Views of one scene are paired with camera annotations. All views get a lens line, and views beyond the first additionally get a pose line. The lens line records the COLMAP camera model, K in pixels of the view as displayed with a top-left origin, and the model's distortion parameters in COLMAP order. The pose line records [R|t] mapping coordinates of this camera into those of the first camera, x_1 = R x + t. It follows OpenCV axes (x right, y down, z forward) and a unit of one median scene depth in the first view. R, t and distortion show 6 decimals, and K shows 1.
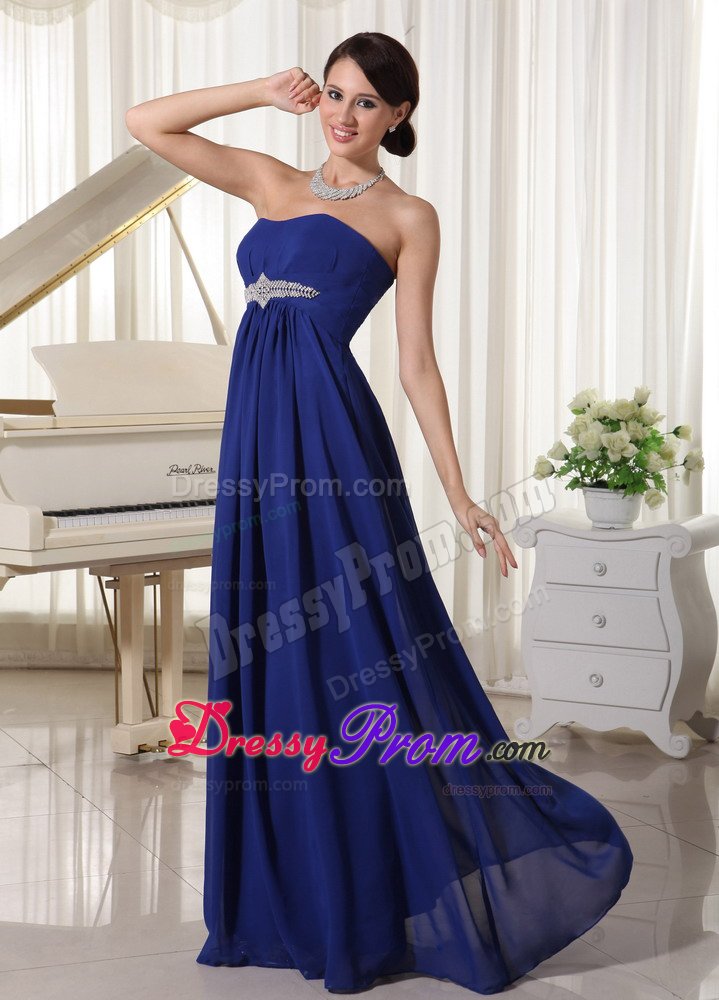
lens RADIAL K [[2156.3, 0, 360.1], [0, 2156.3, 500.2], [0, 0, 1]] dist [0.081811, 0.000000]
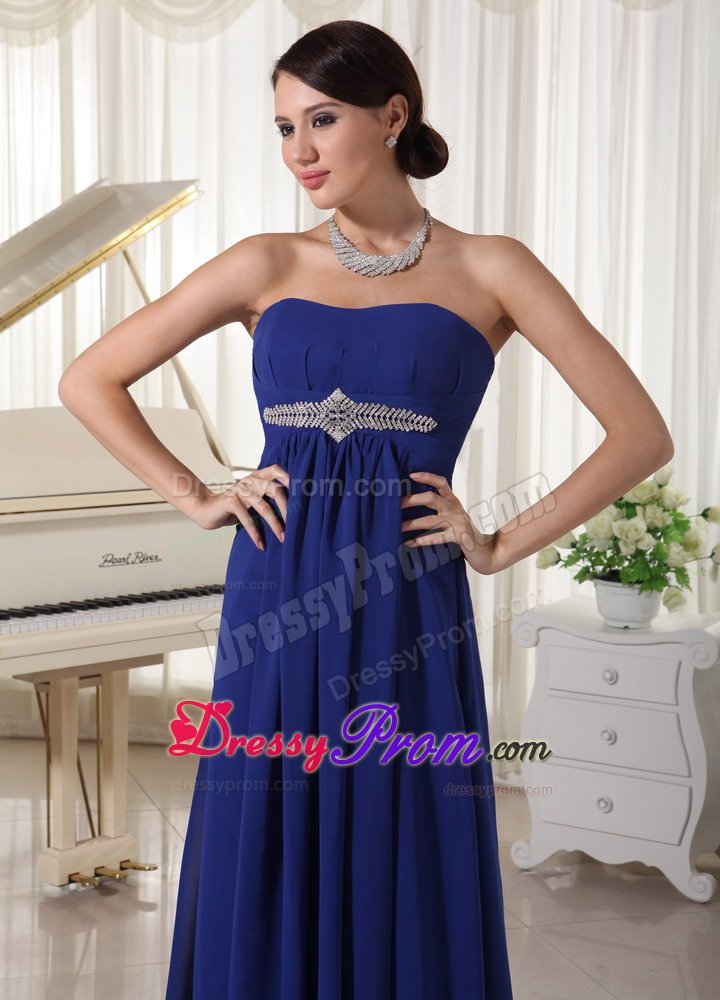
lens RADIAL K [[1790.6, 0, 385.8], [0, 1790.6, 493.4], [0, 0, 1]] dist [0.053675, 0.000000]
pose [[0.997625, 0.013551, -0.067538, 0.069310], [-0.012492, 0.999793, 0.016072, -0.051196], [0.067741, -0.015190, 0.997587, 0.286490]]
